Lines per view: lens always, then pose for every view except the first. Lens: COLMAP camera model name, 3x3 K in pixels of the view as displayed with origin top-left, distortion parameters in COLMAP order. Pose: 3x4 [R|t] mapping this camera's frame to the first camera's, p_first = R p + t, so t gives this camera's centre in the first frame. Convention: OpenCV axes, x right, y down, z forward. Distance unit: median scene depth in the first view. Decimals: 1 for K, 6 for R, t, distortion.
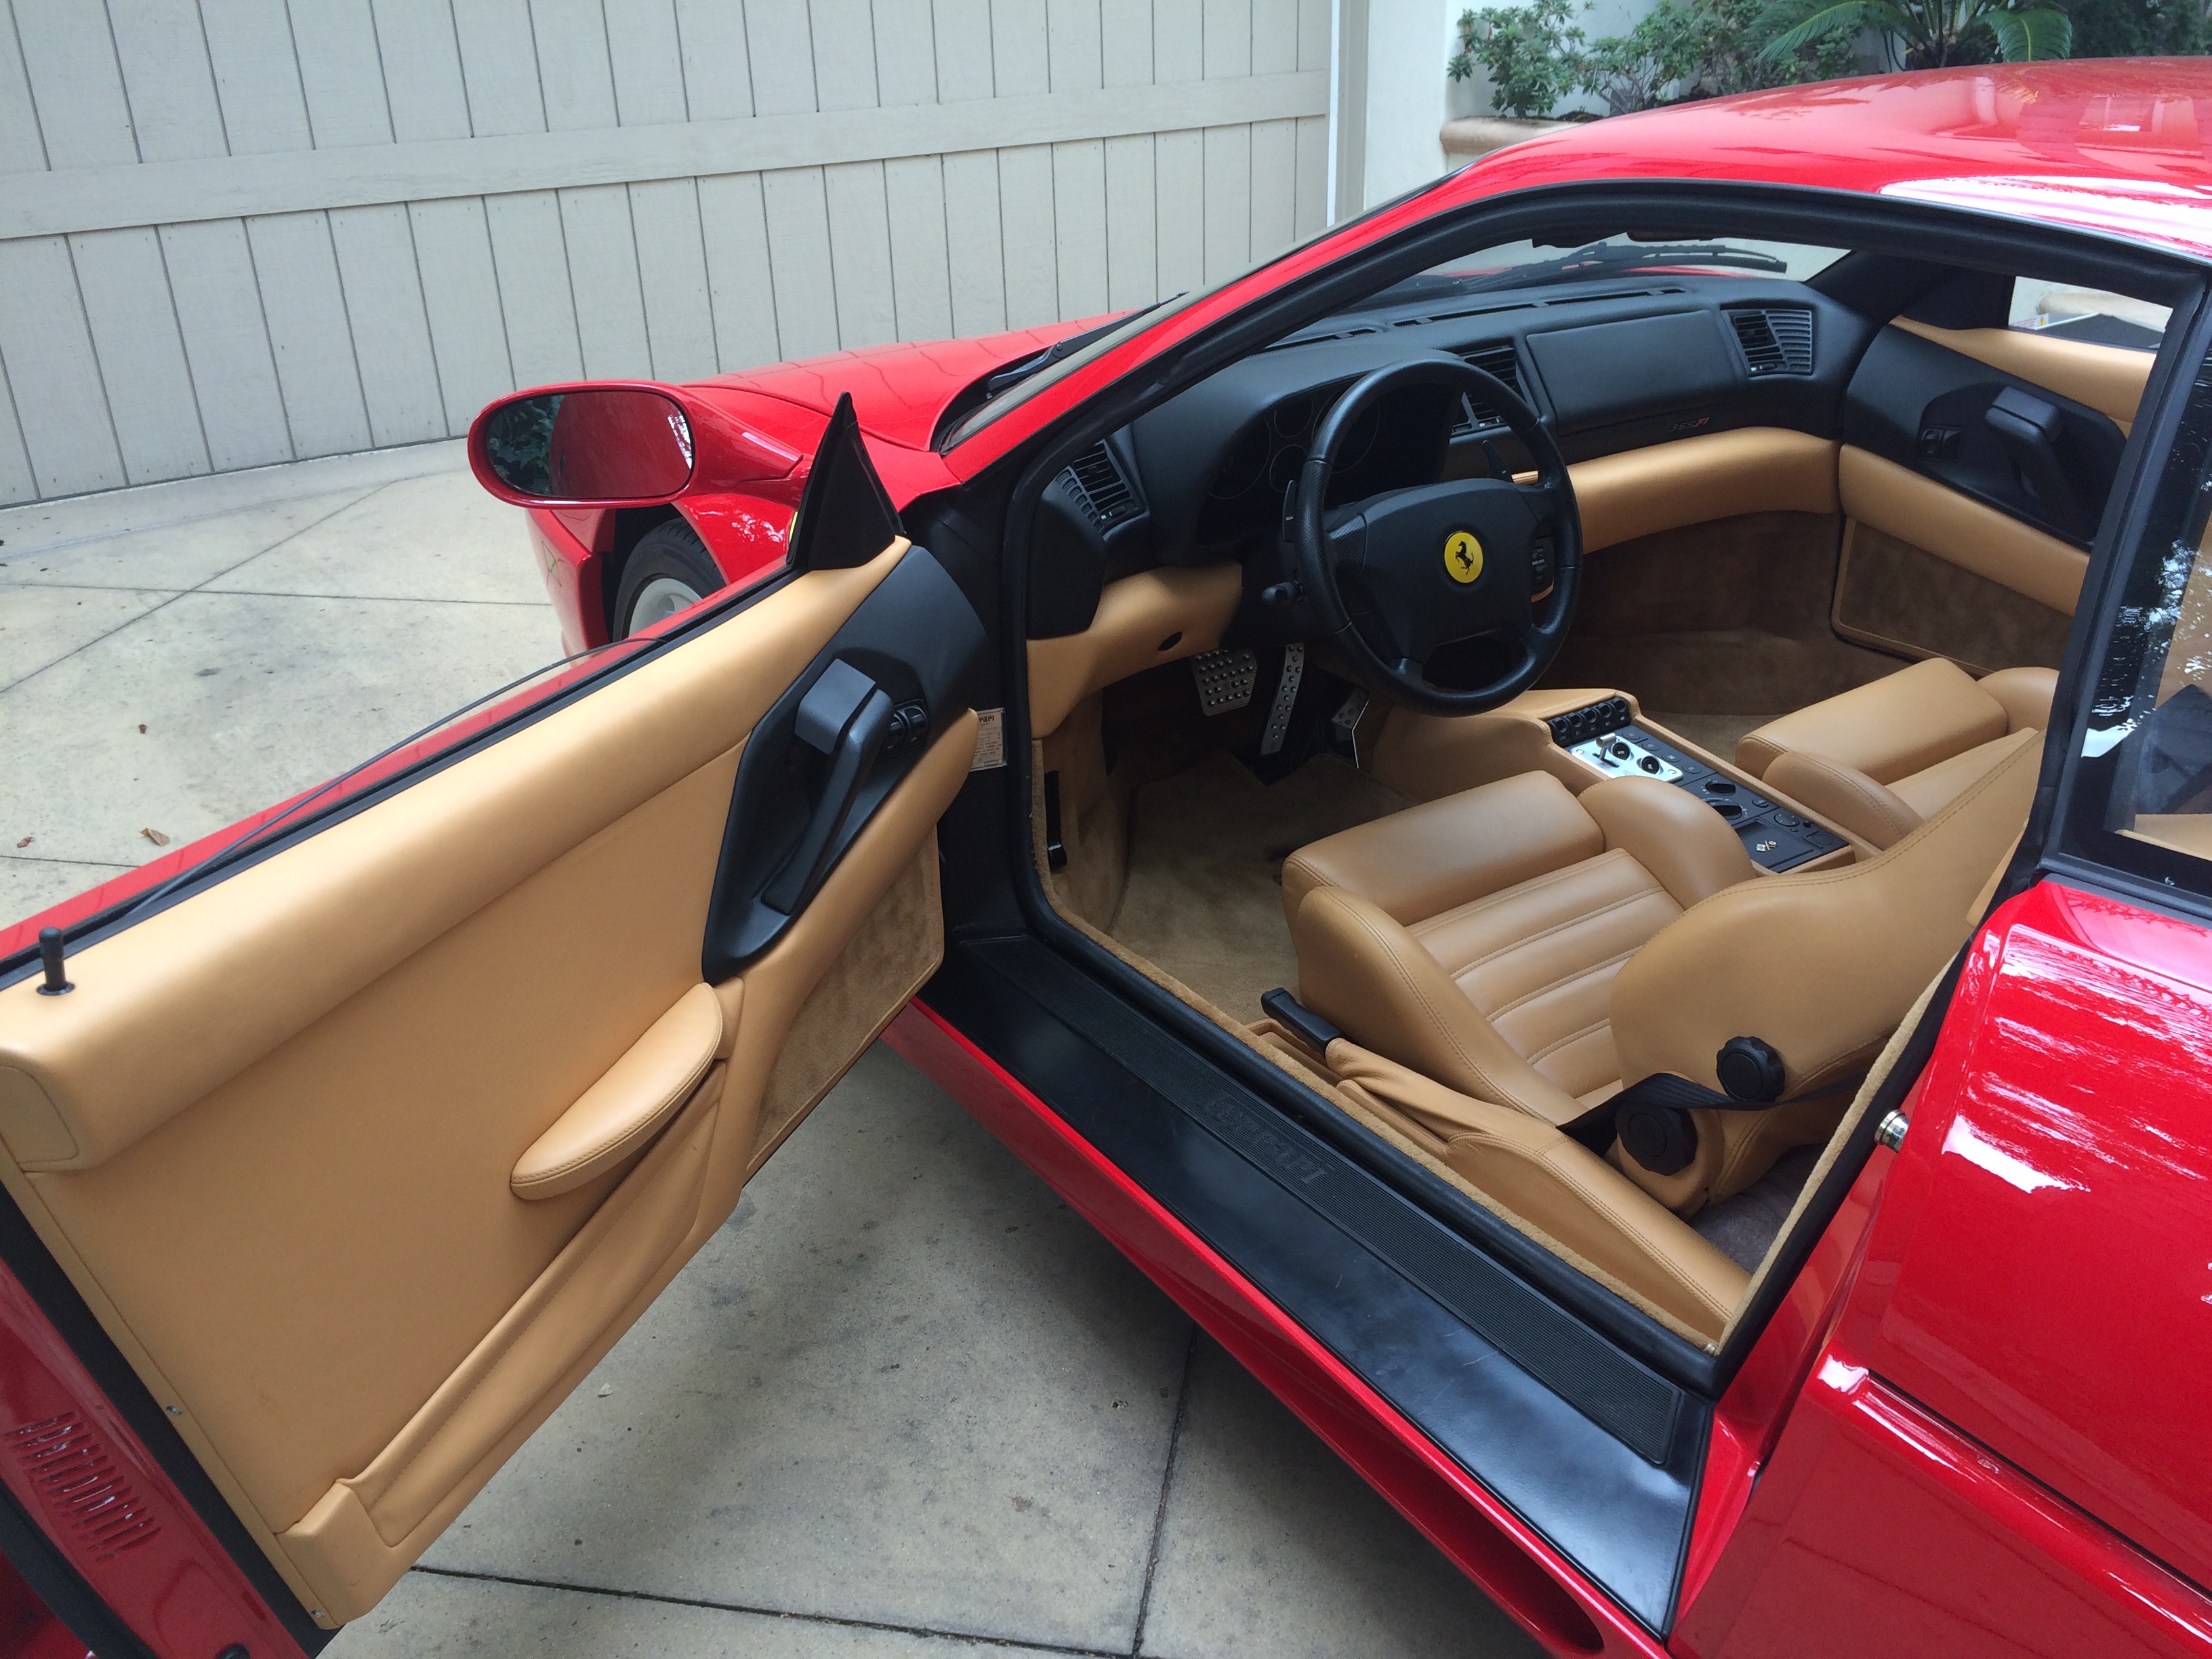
lens RADIAL K [[1872.0, 0, 1107.1], [0, 1872.0, 835.4], [0, 0, 1]] dist [0.070829, -0.068800]
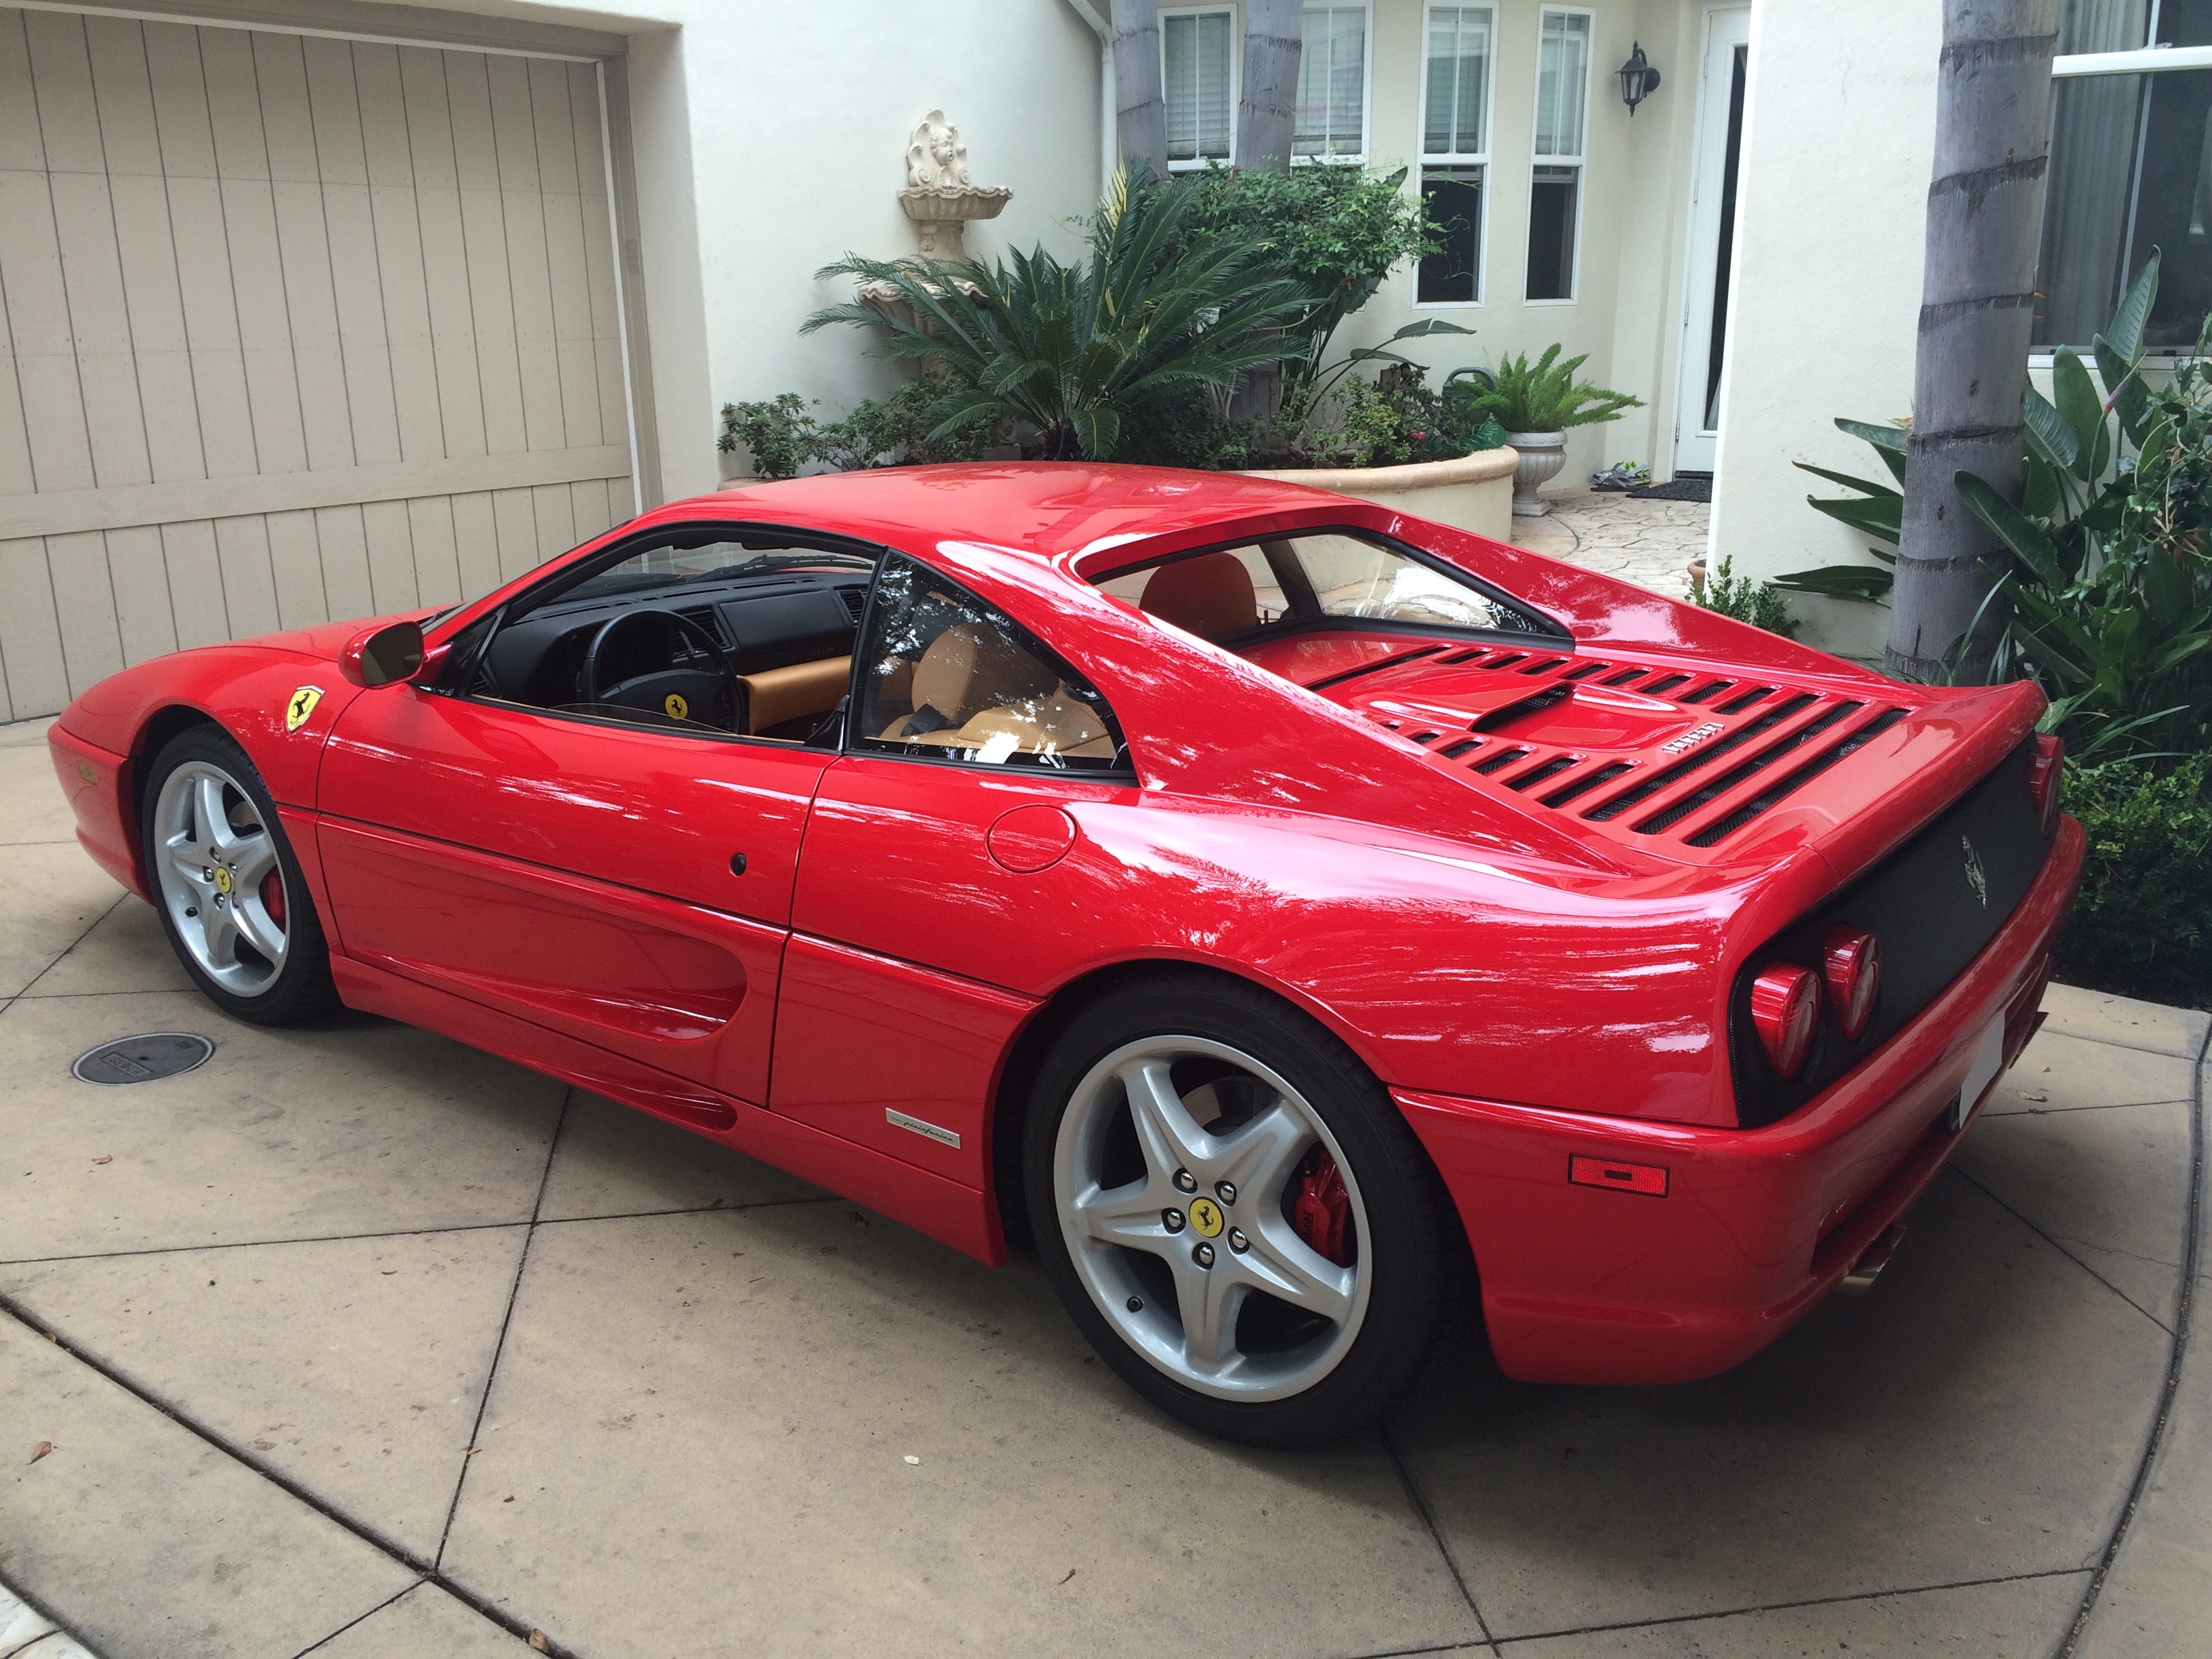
lens RADIAL K [[1872.0, 0, 1109.6], [0, 1872.0, 828.8], [0, 0, 1]] dist [0.070829, -0.068800]
pose [[0.944949, -0.073536, 0.318847, -0.005331], [0.127249, 0.980304, -0.151034, 0.131960], [-0.301461, 0.183293, 0.935695, -0.374435]]
